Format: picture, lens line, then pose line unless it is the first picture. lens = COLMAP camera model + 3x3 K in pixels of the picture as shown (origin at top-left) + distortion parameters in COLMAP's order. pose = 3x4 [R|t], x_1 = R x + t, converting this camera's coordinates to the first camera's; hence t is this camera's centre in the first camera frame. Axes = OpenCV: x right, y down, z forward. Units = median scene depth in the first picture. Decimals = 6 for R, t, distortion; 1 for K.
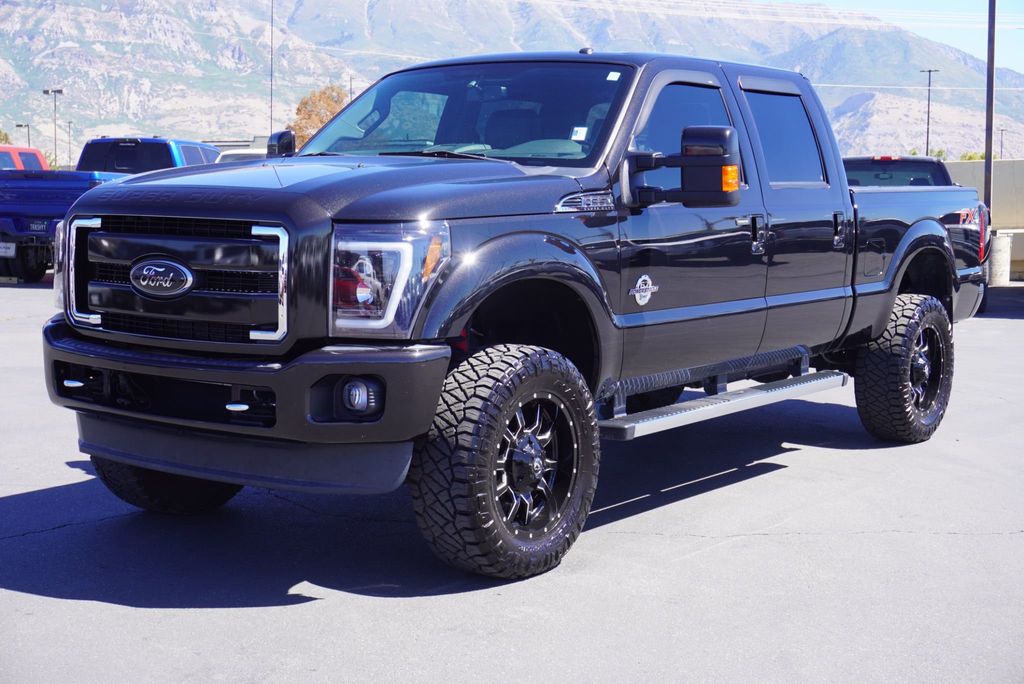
lens RADIAL K [[1578.5, 0, 517.8], [0, 1578.5, 342.9], [0, 0, 1]] dist [0.004071, 0.000000]
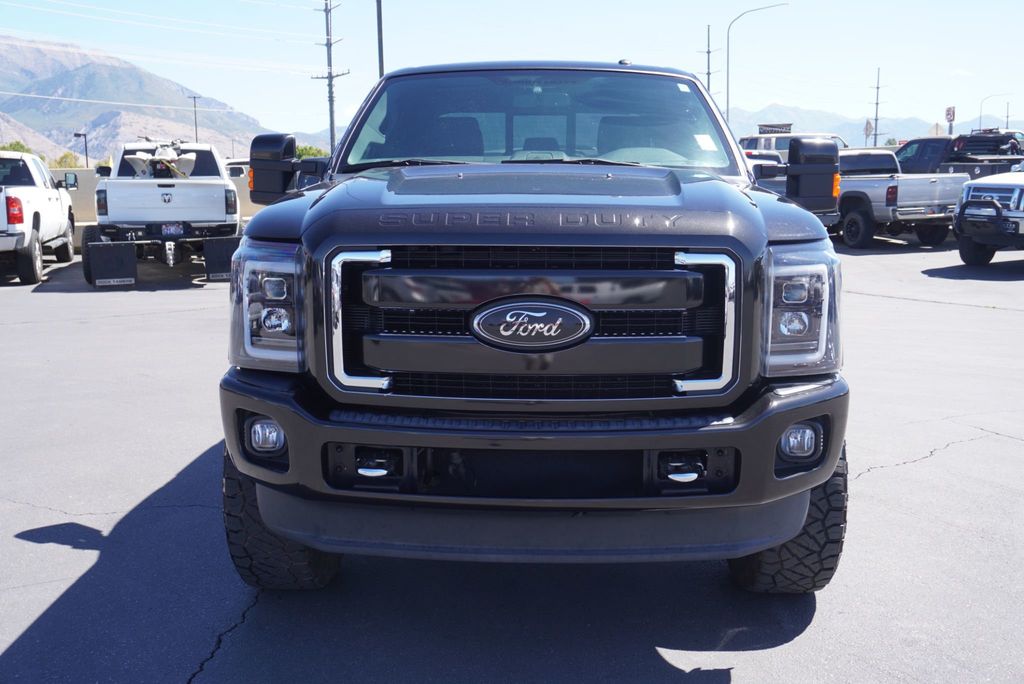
lens RADIAL K [[1002.9, 0, 527.4], [0, 1002.9, 342.5], [0, 0, 1]] dist [0.080686, 0.000000]
pose [[0.813728, -0.103190, 0.572012, -0.400318], [0.066830, 0.994198, 0.084281, -0.058074], [-0.577390, -0.030354, 0.815904, 0.465689]]
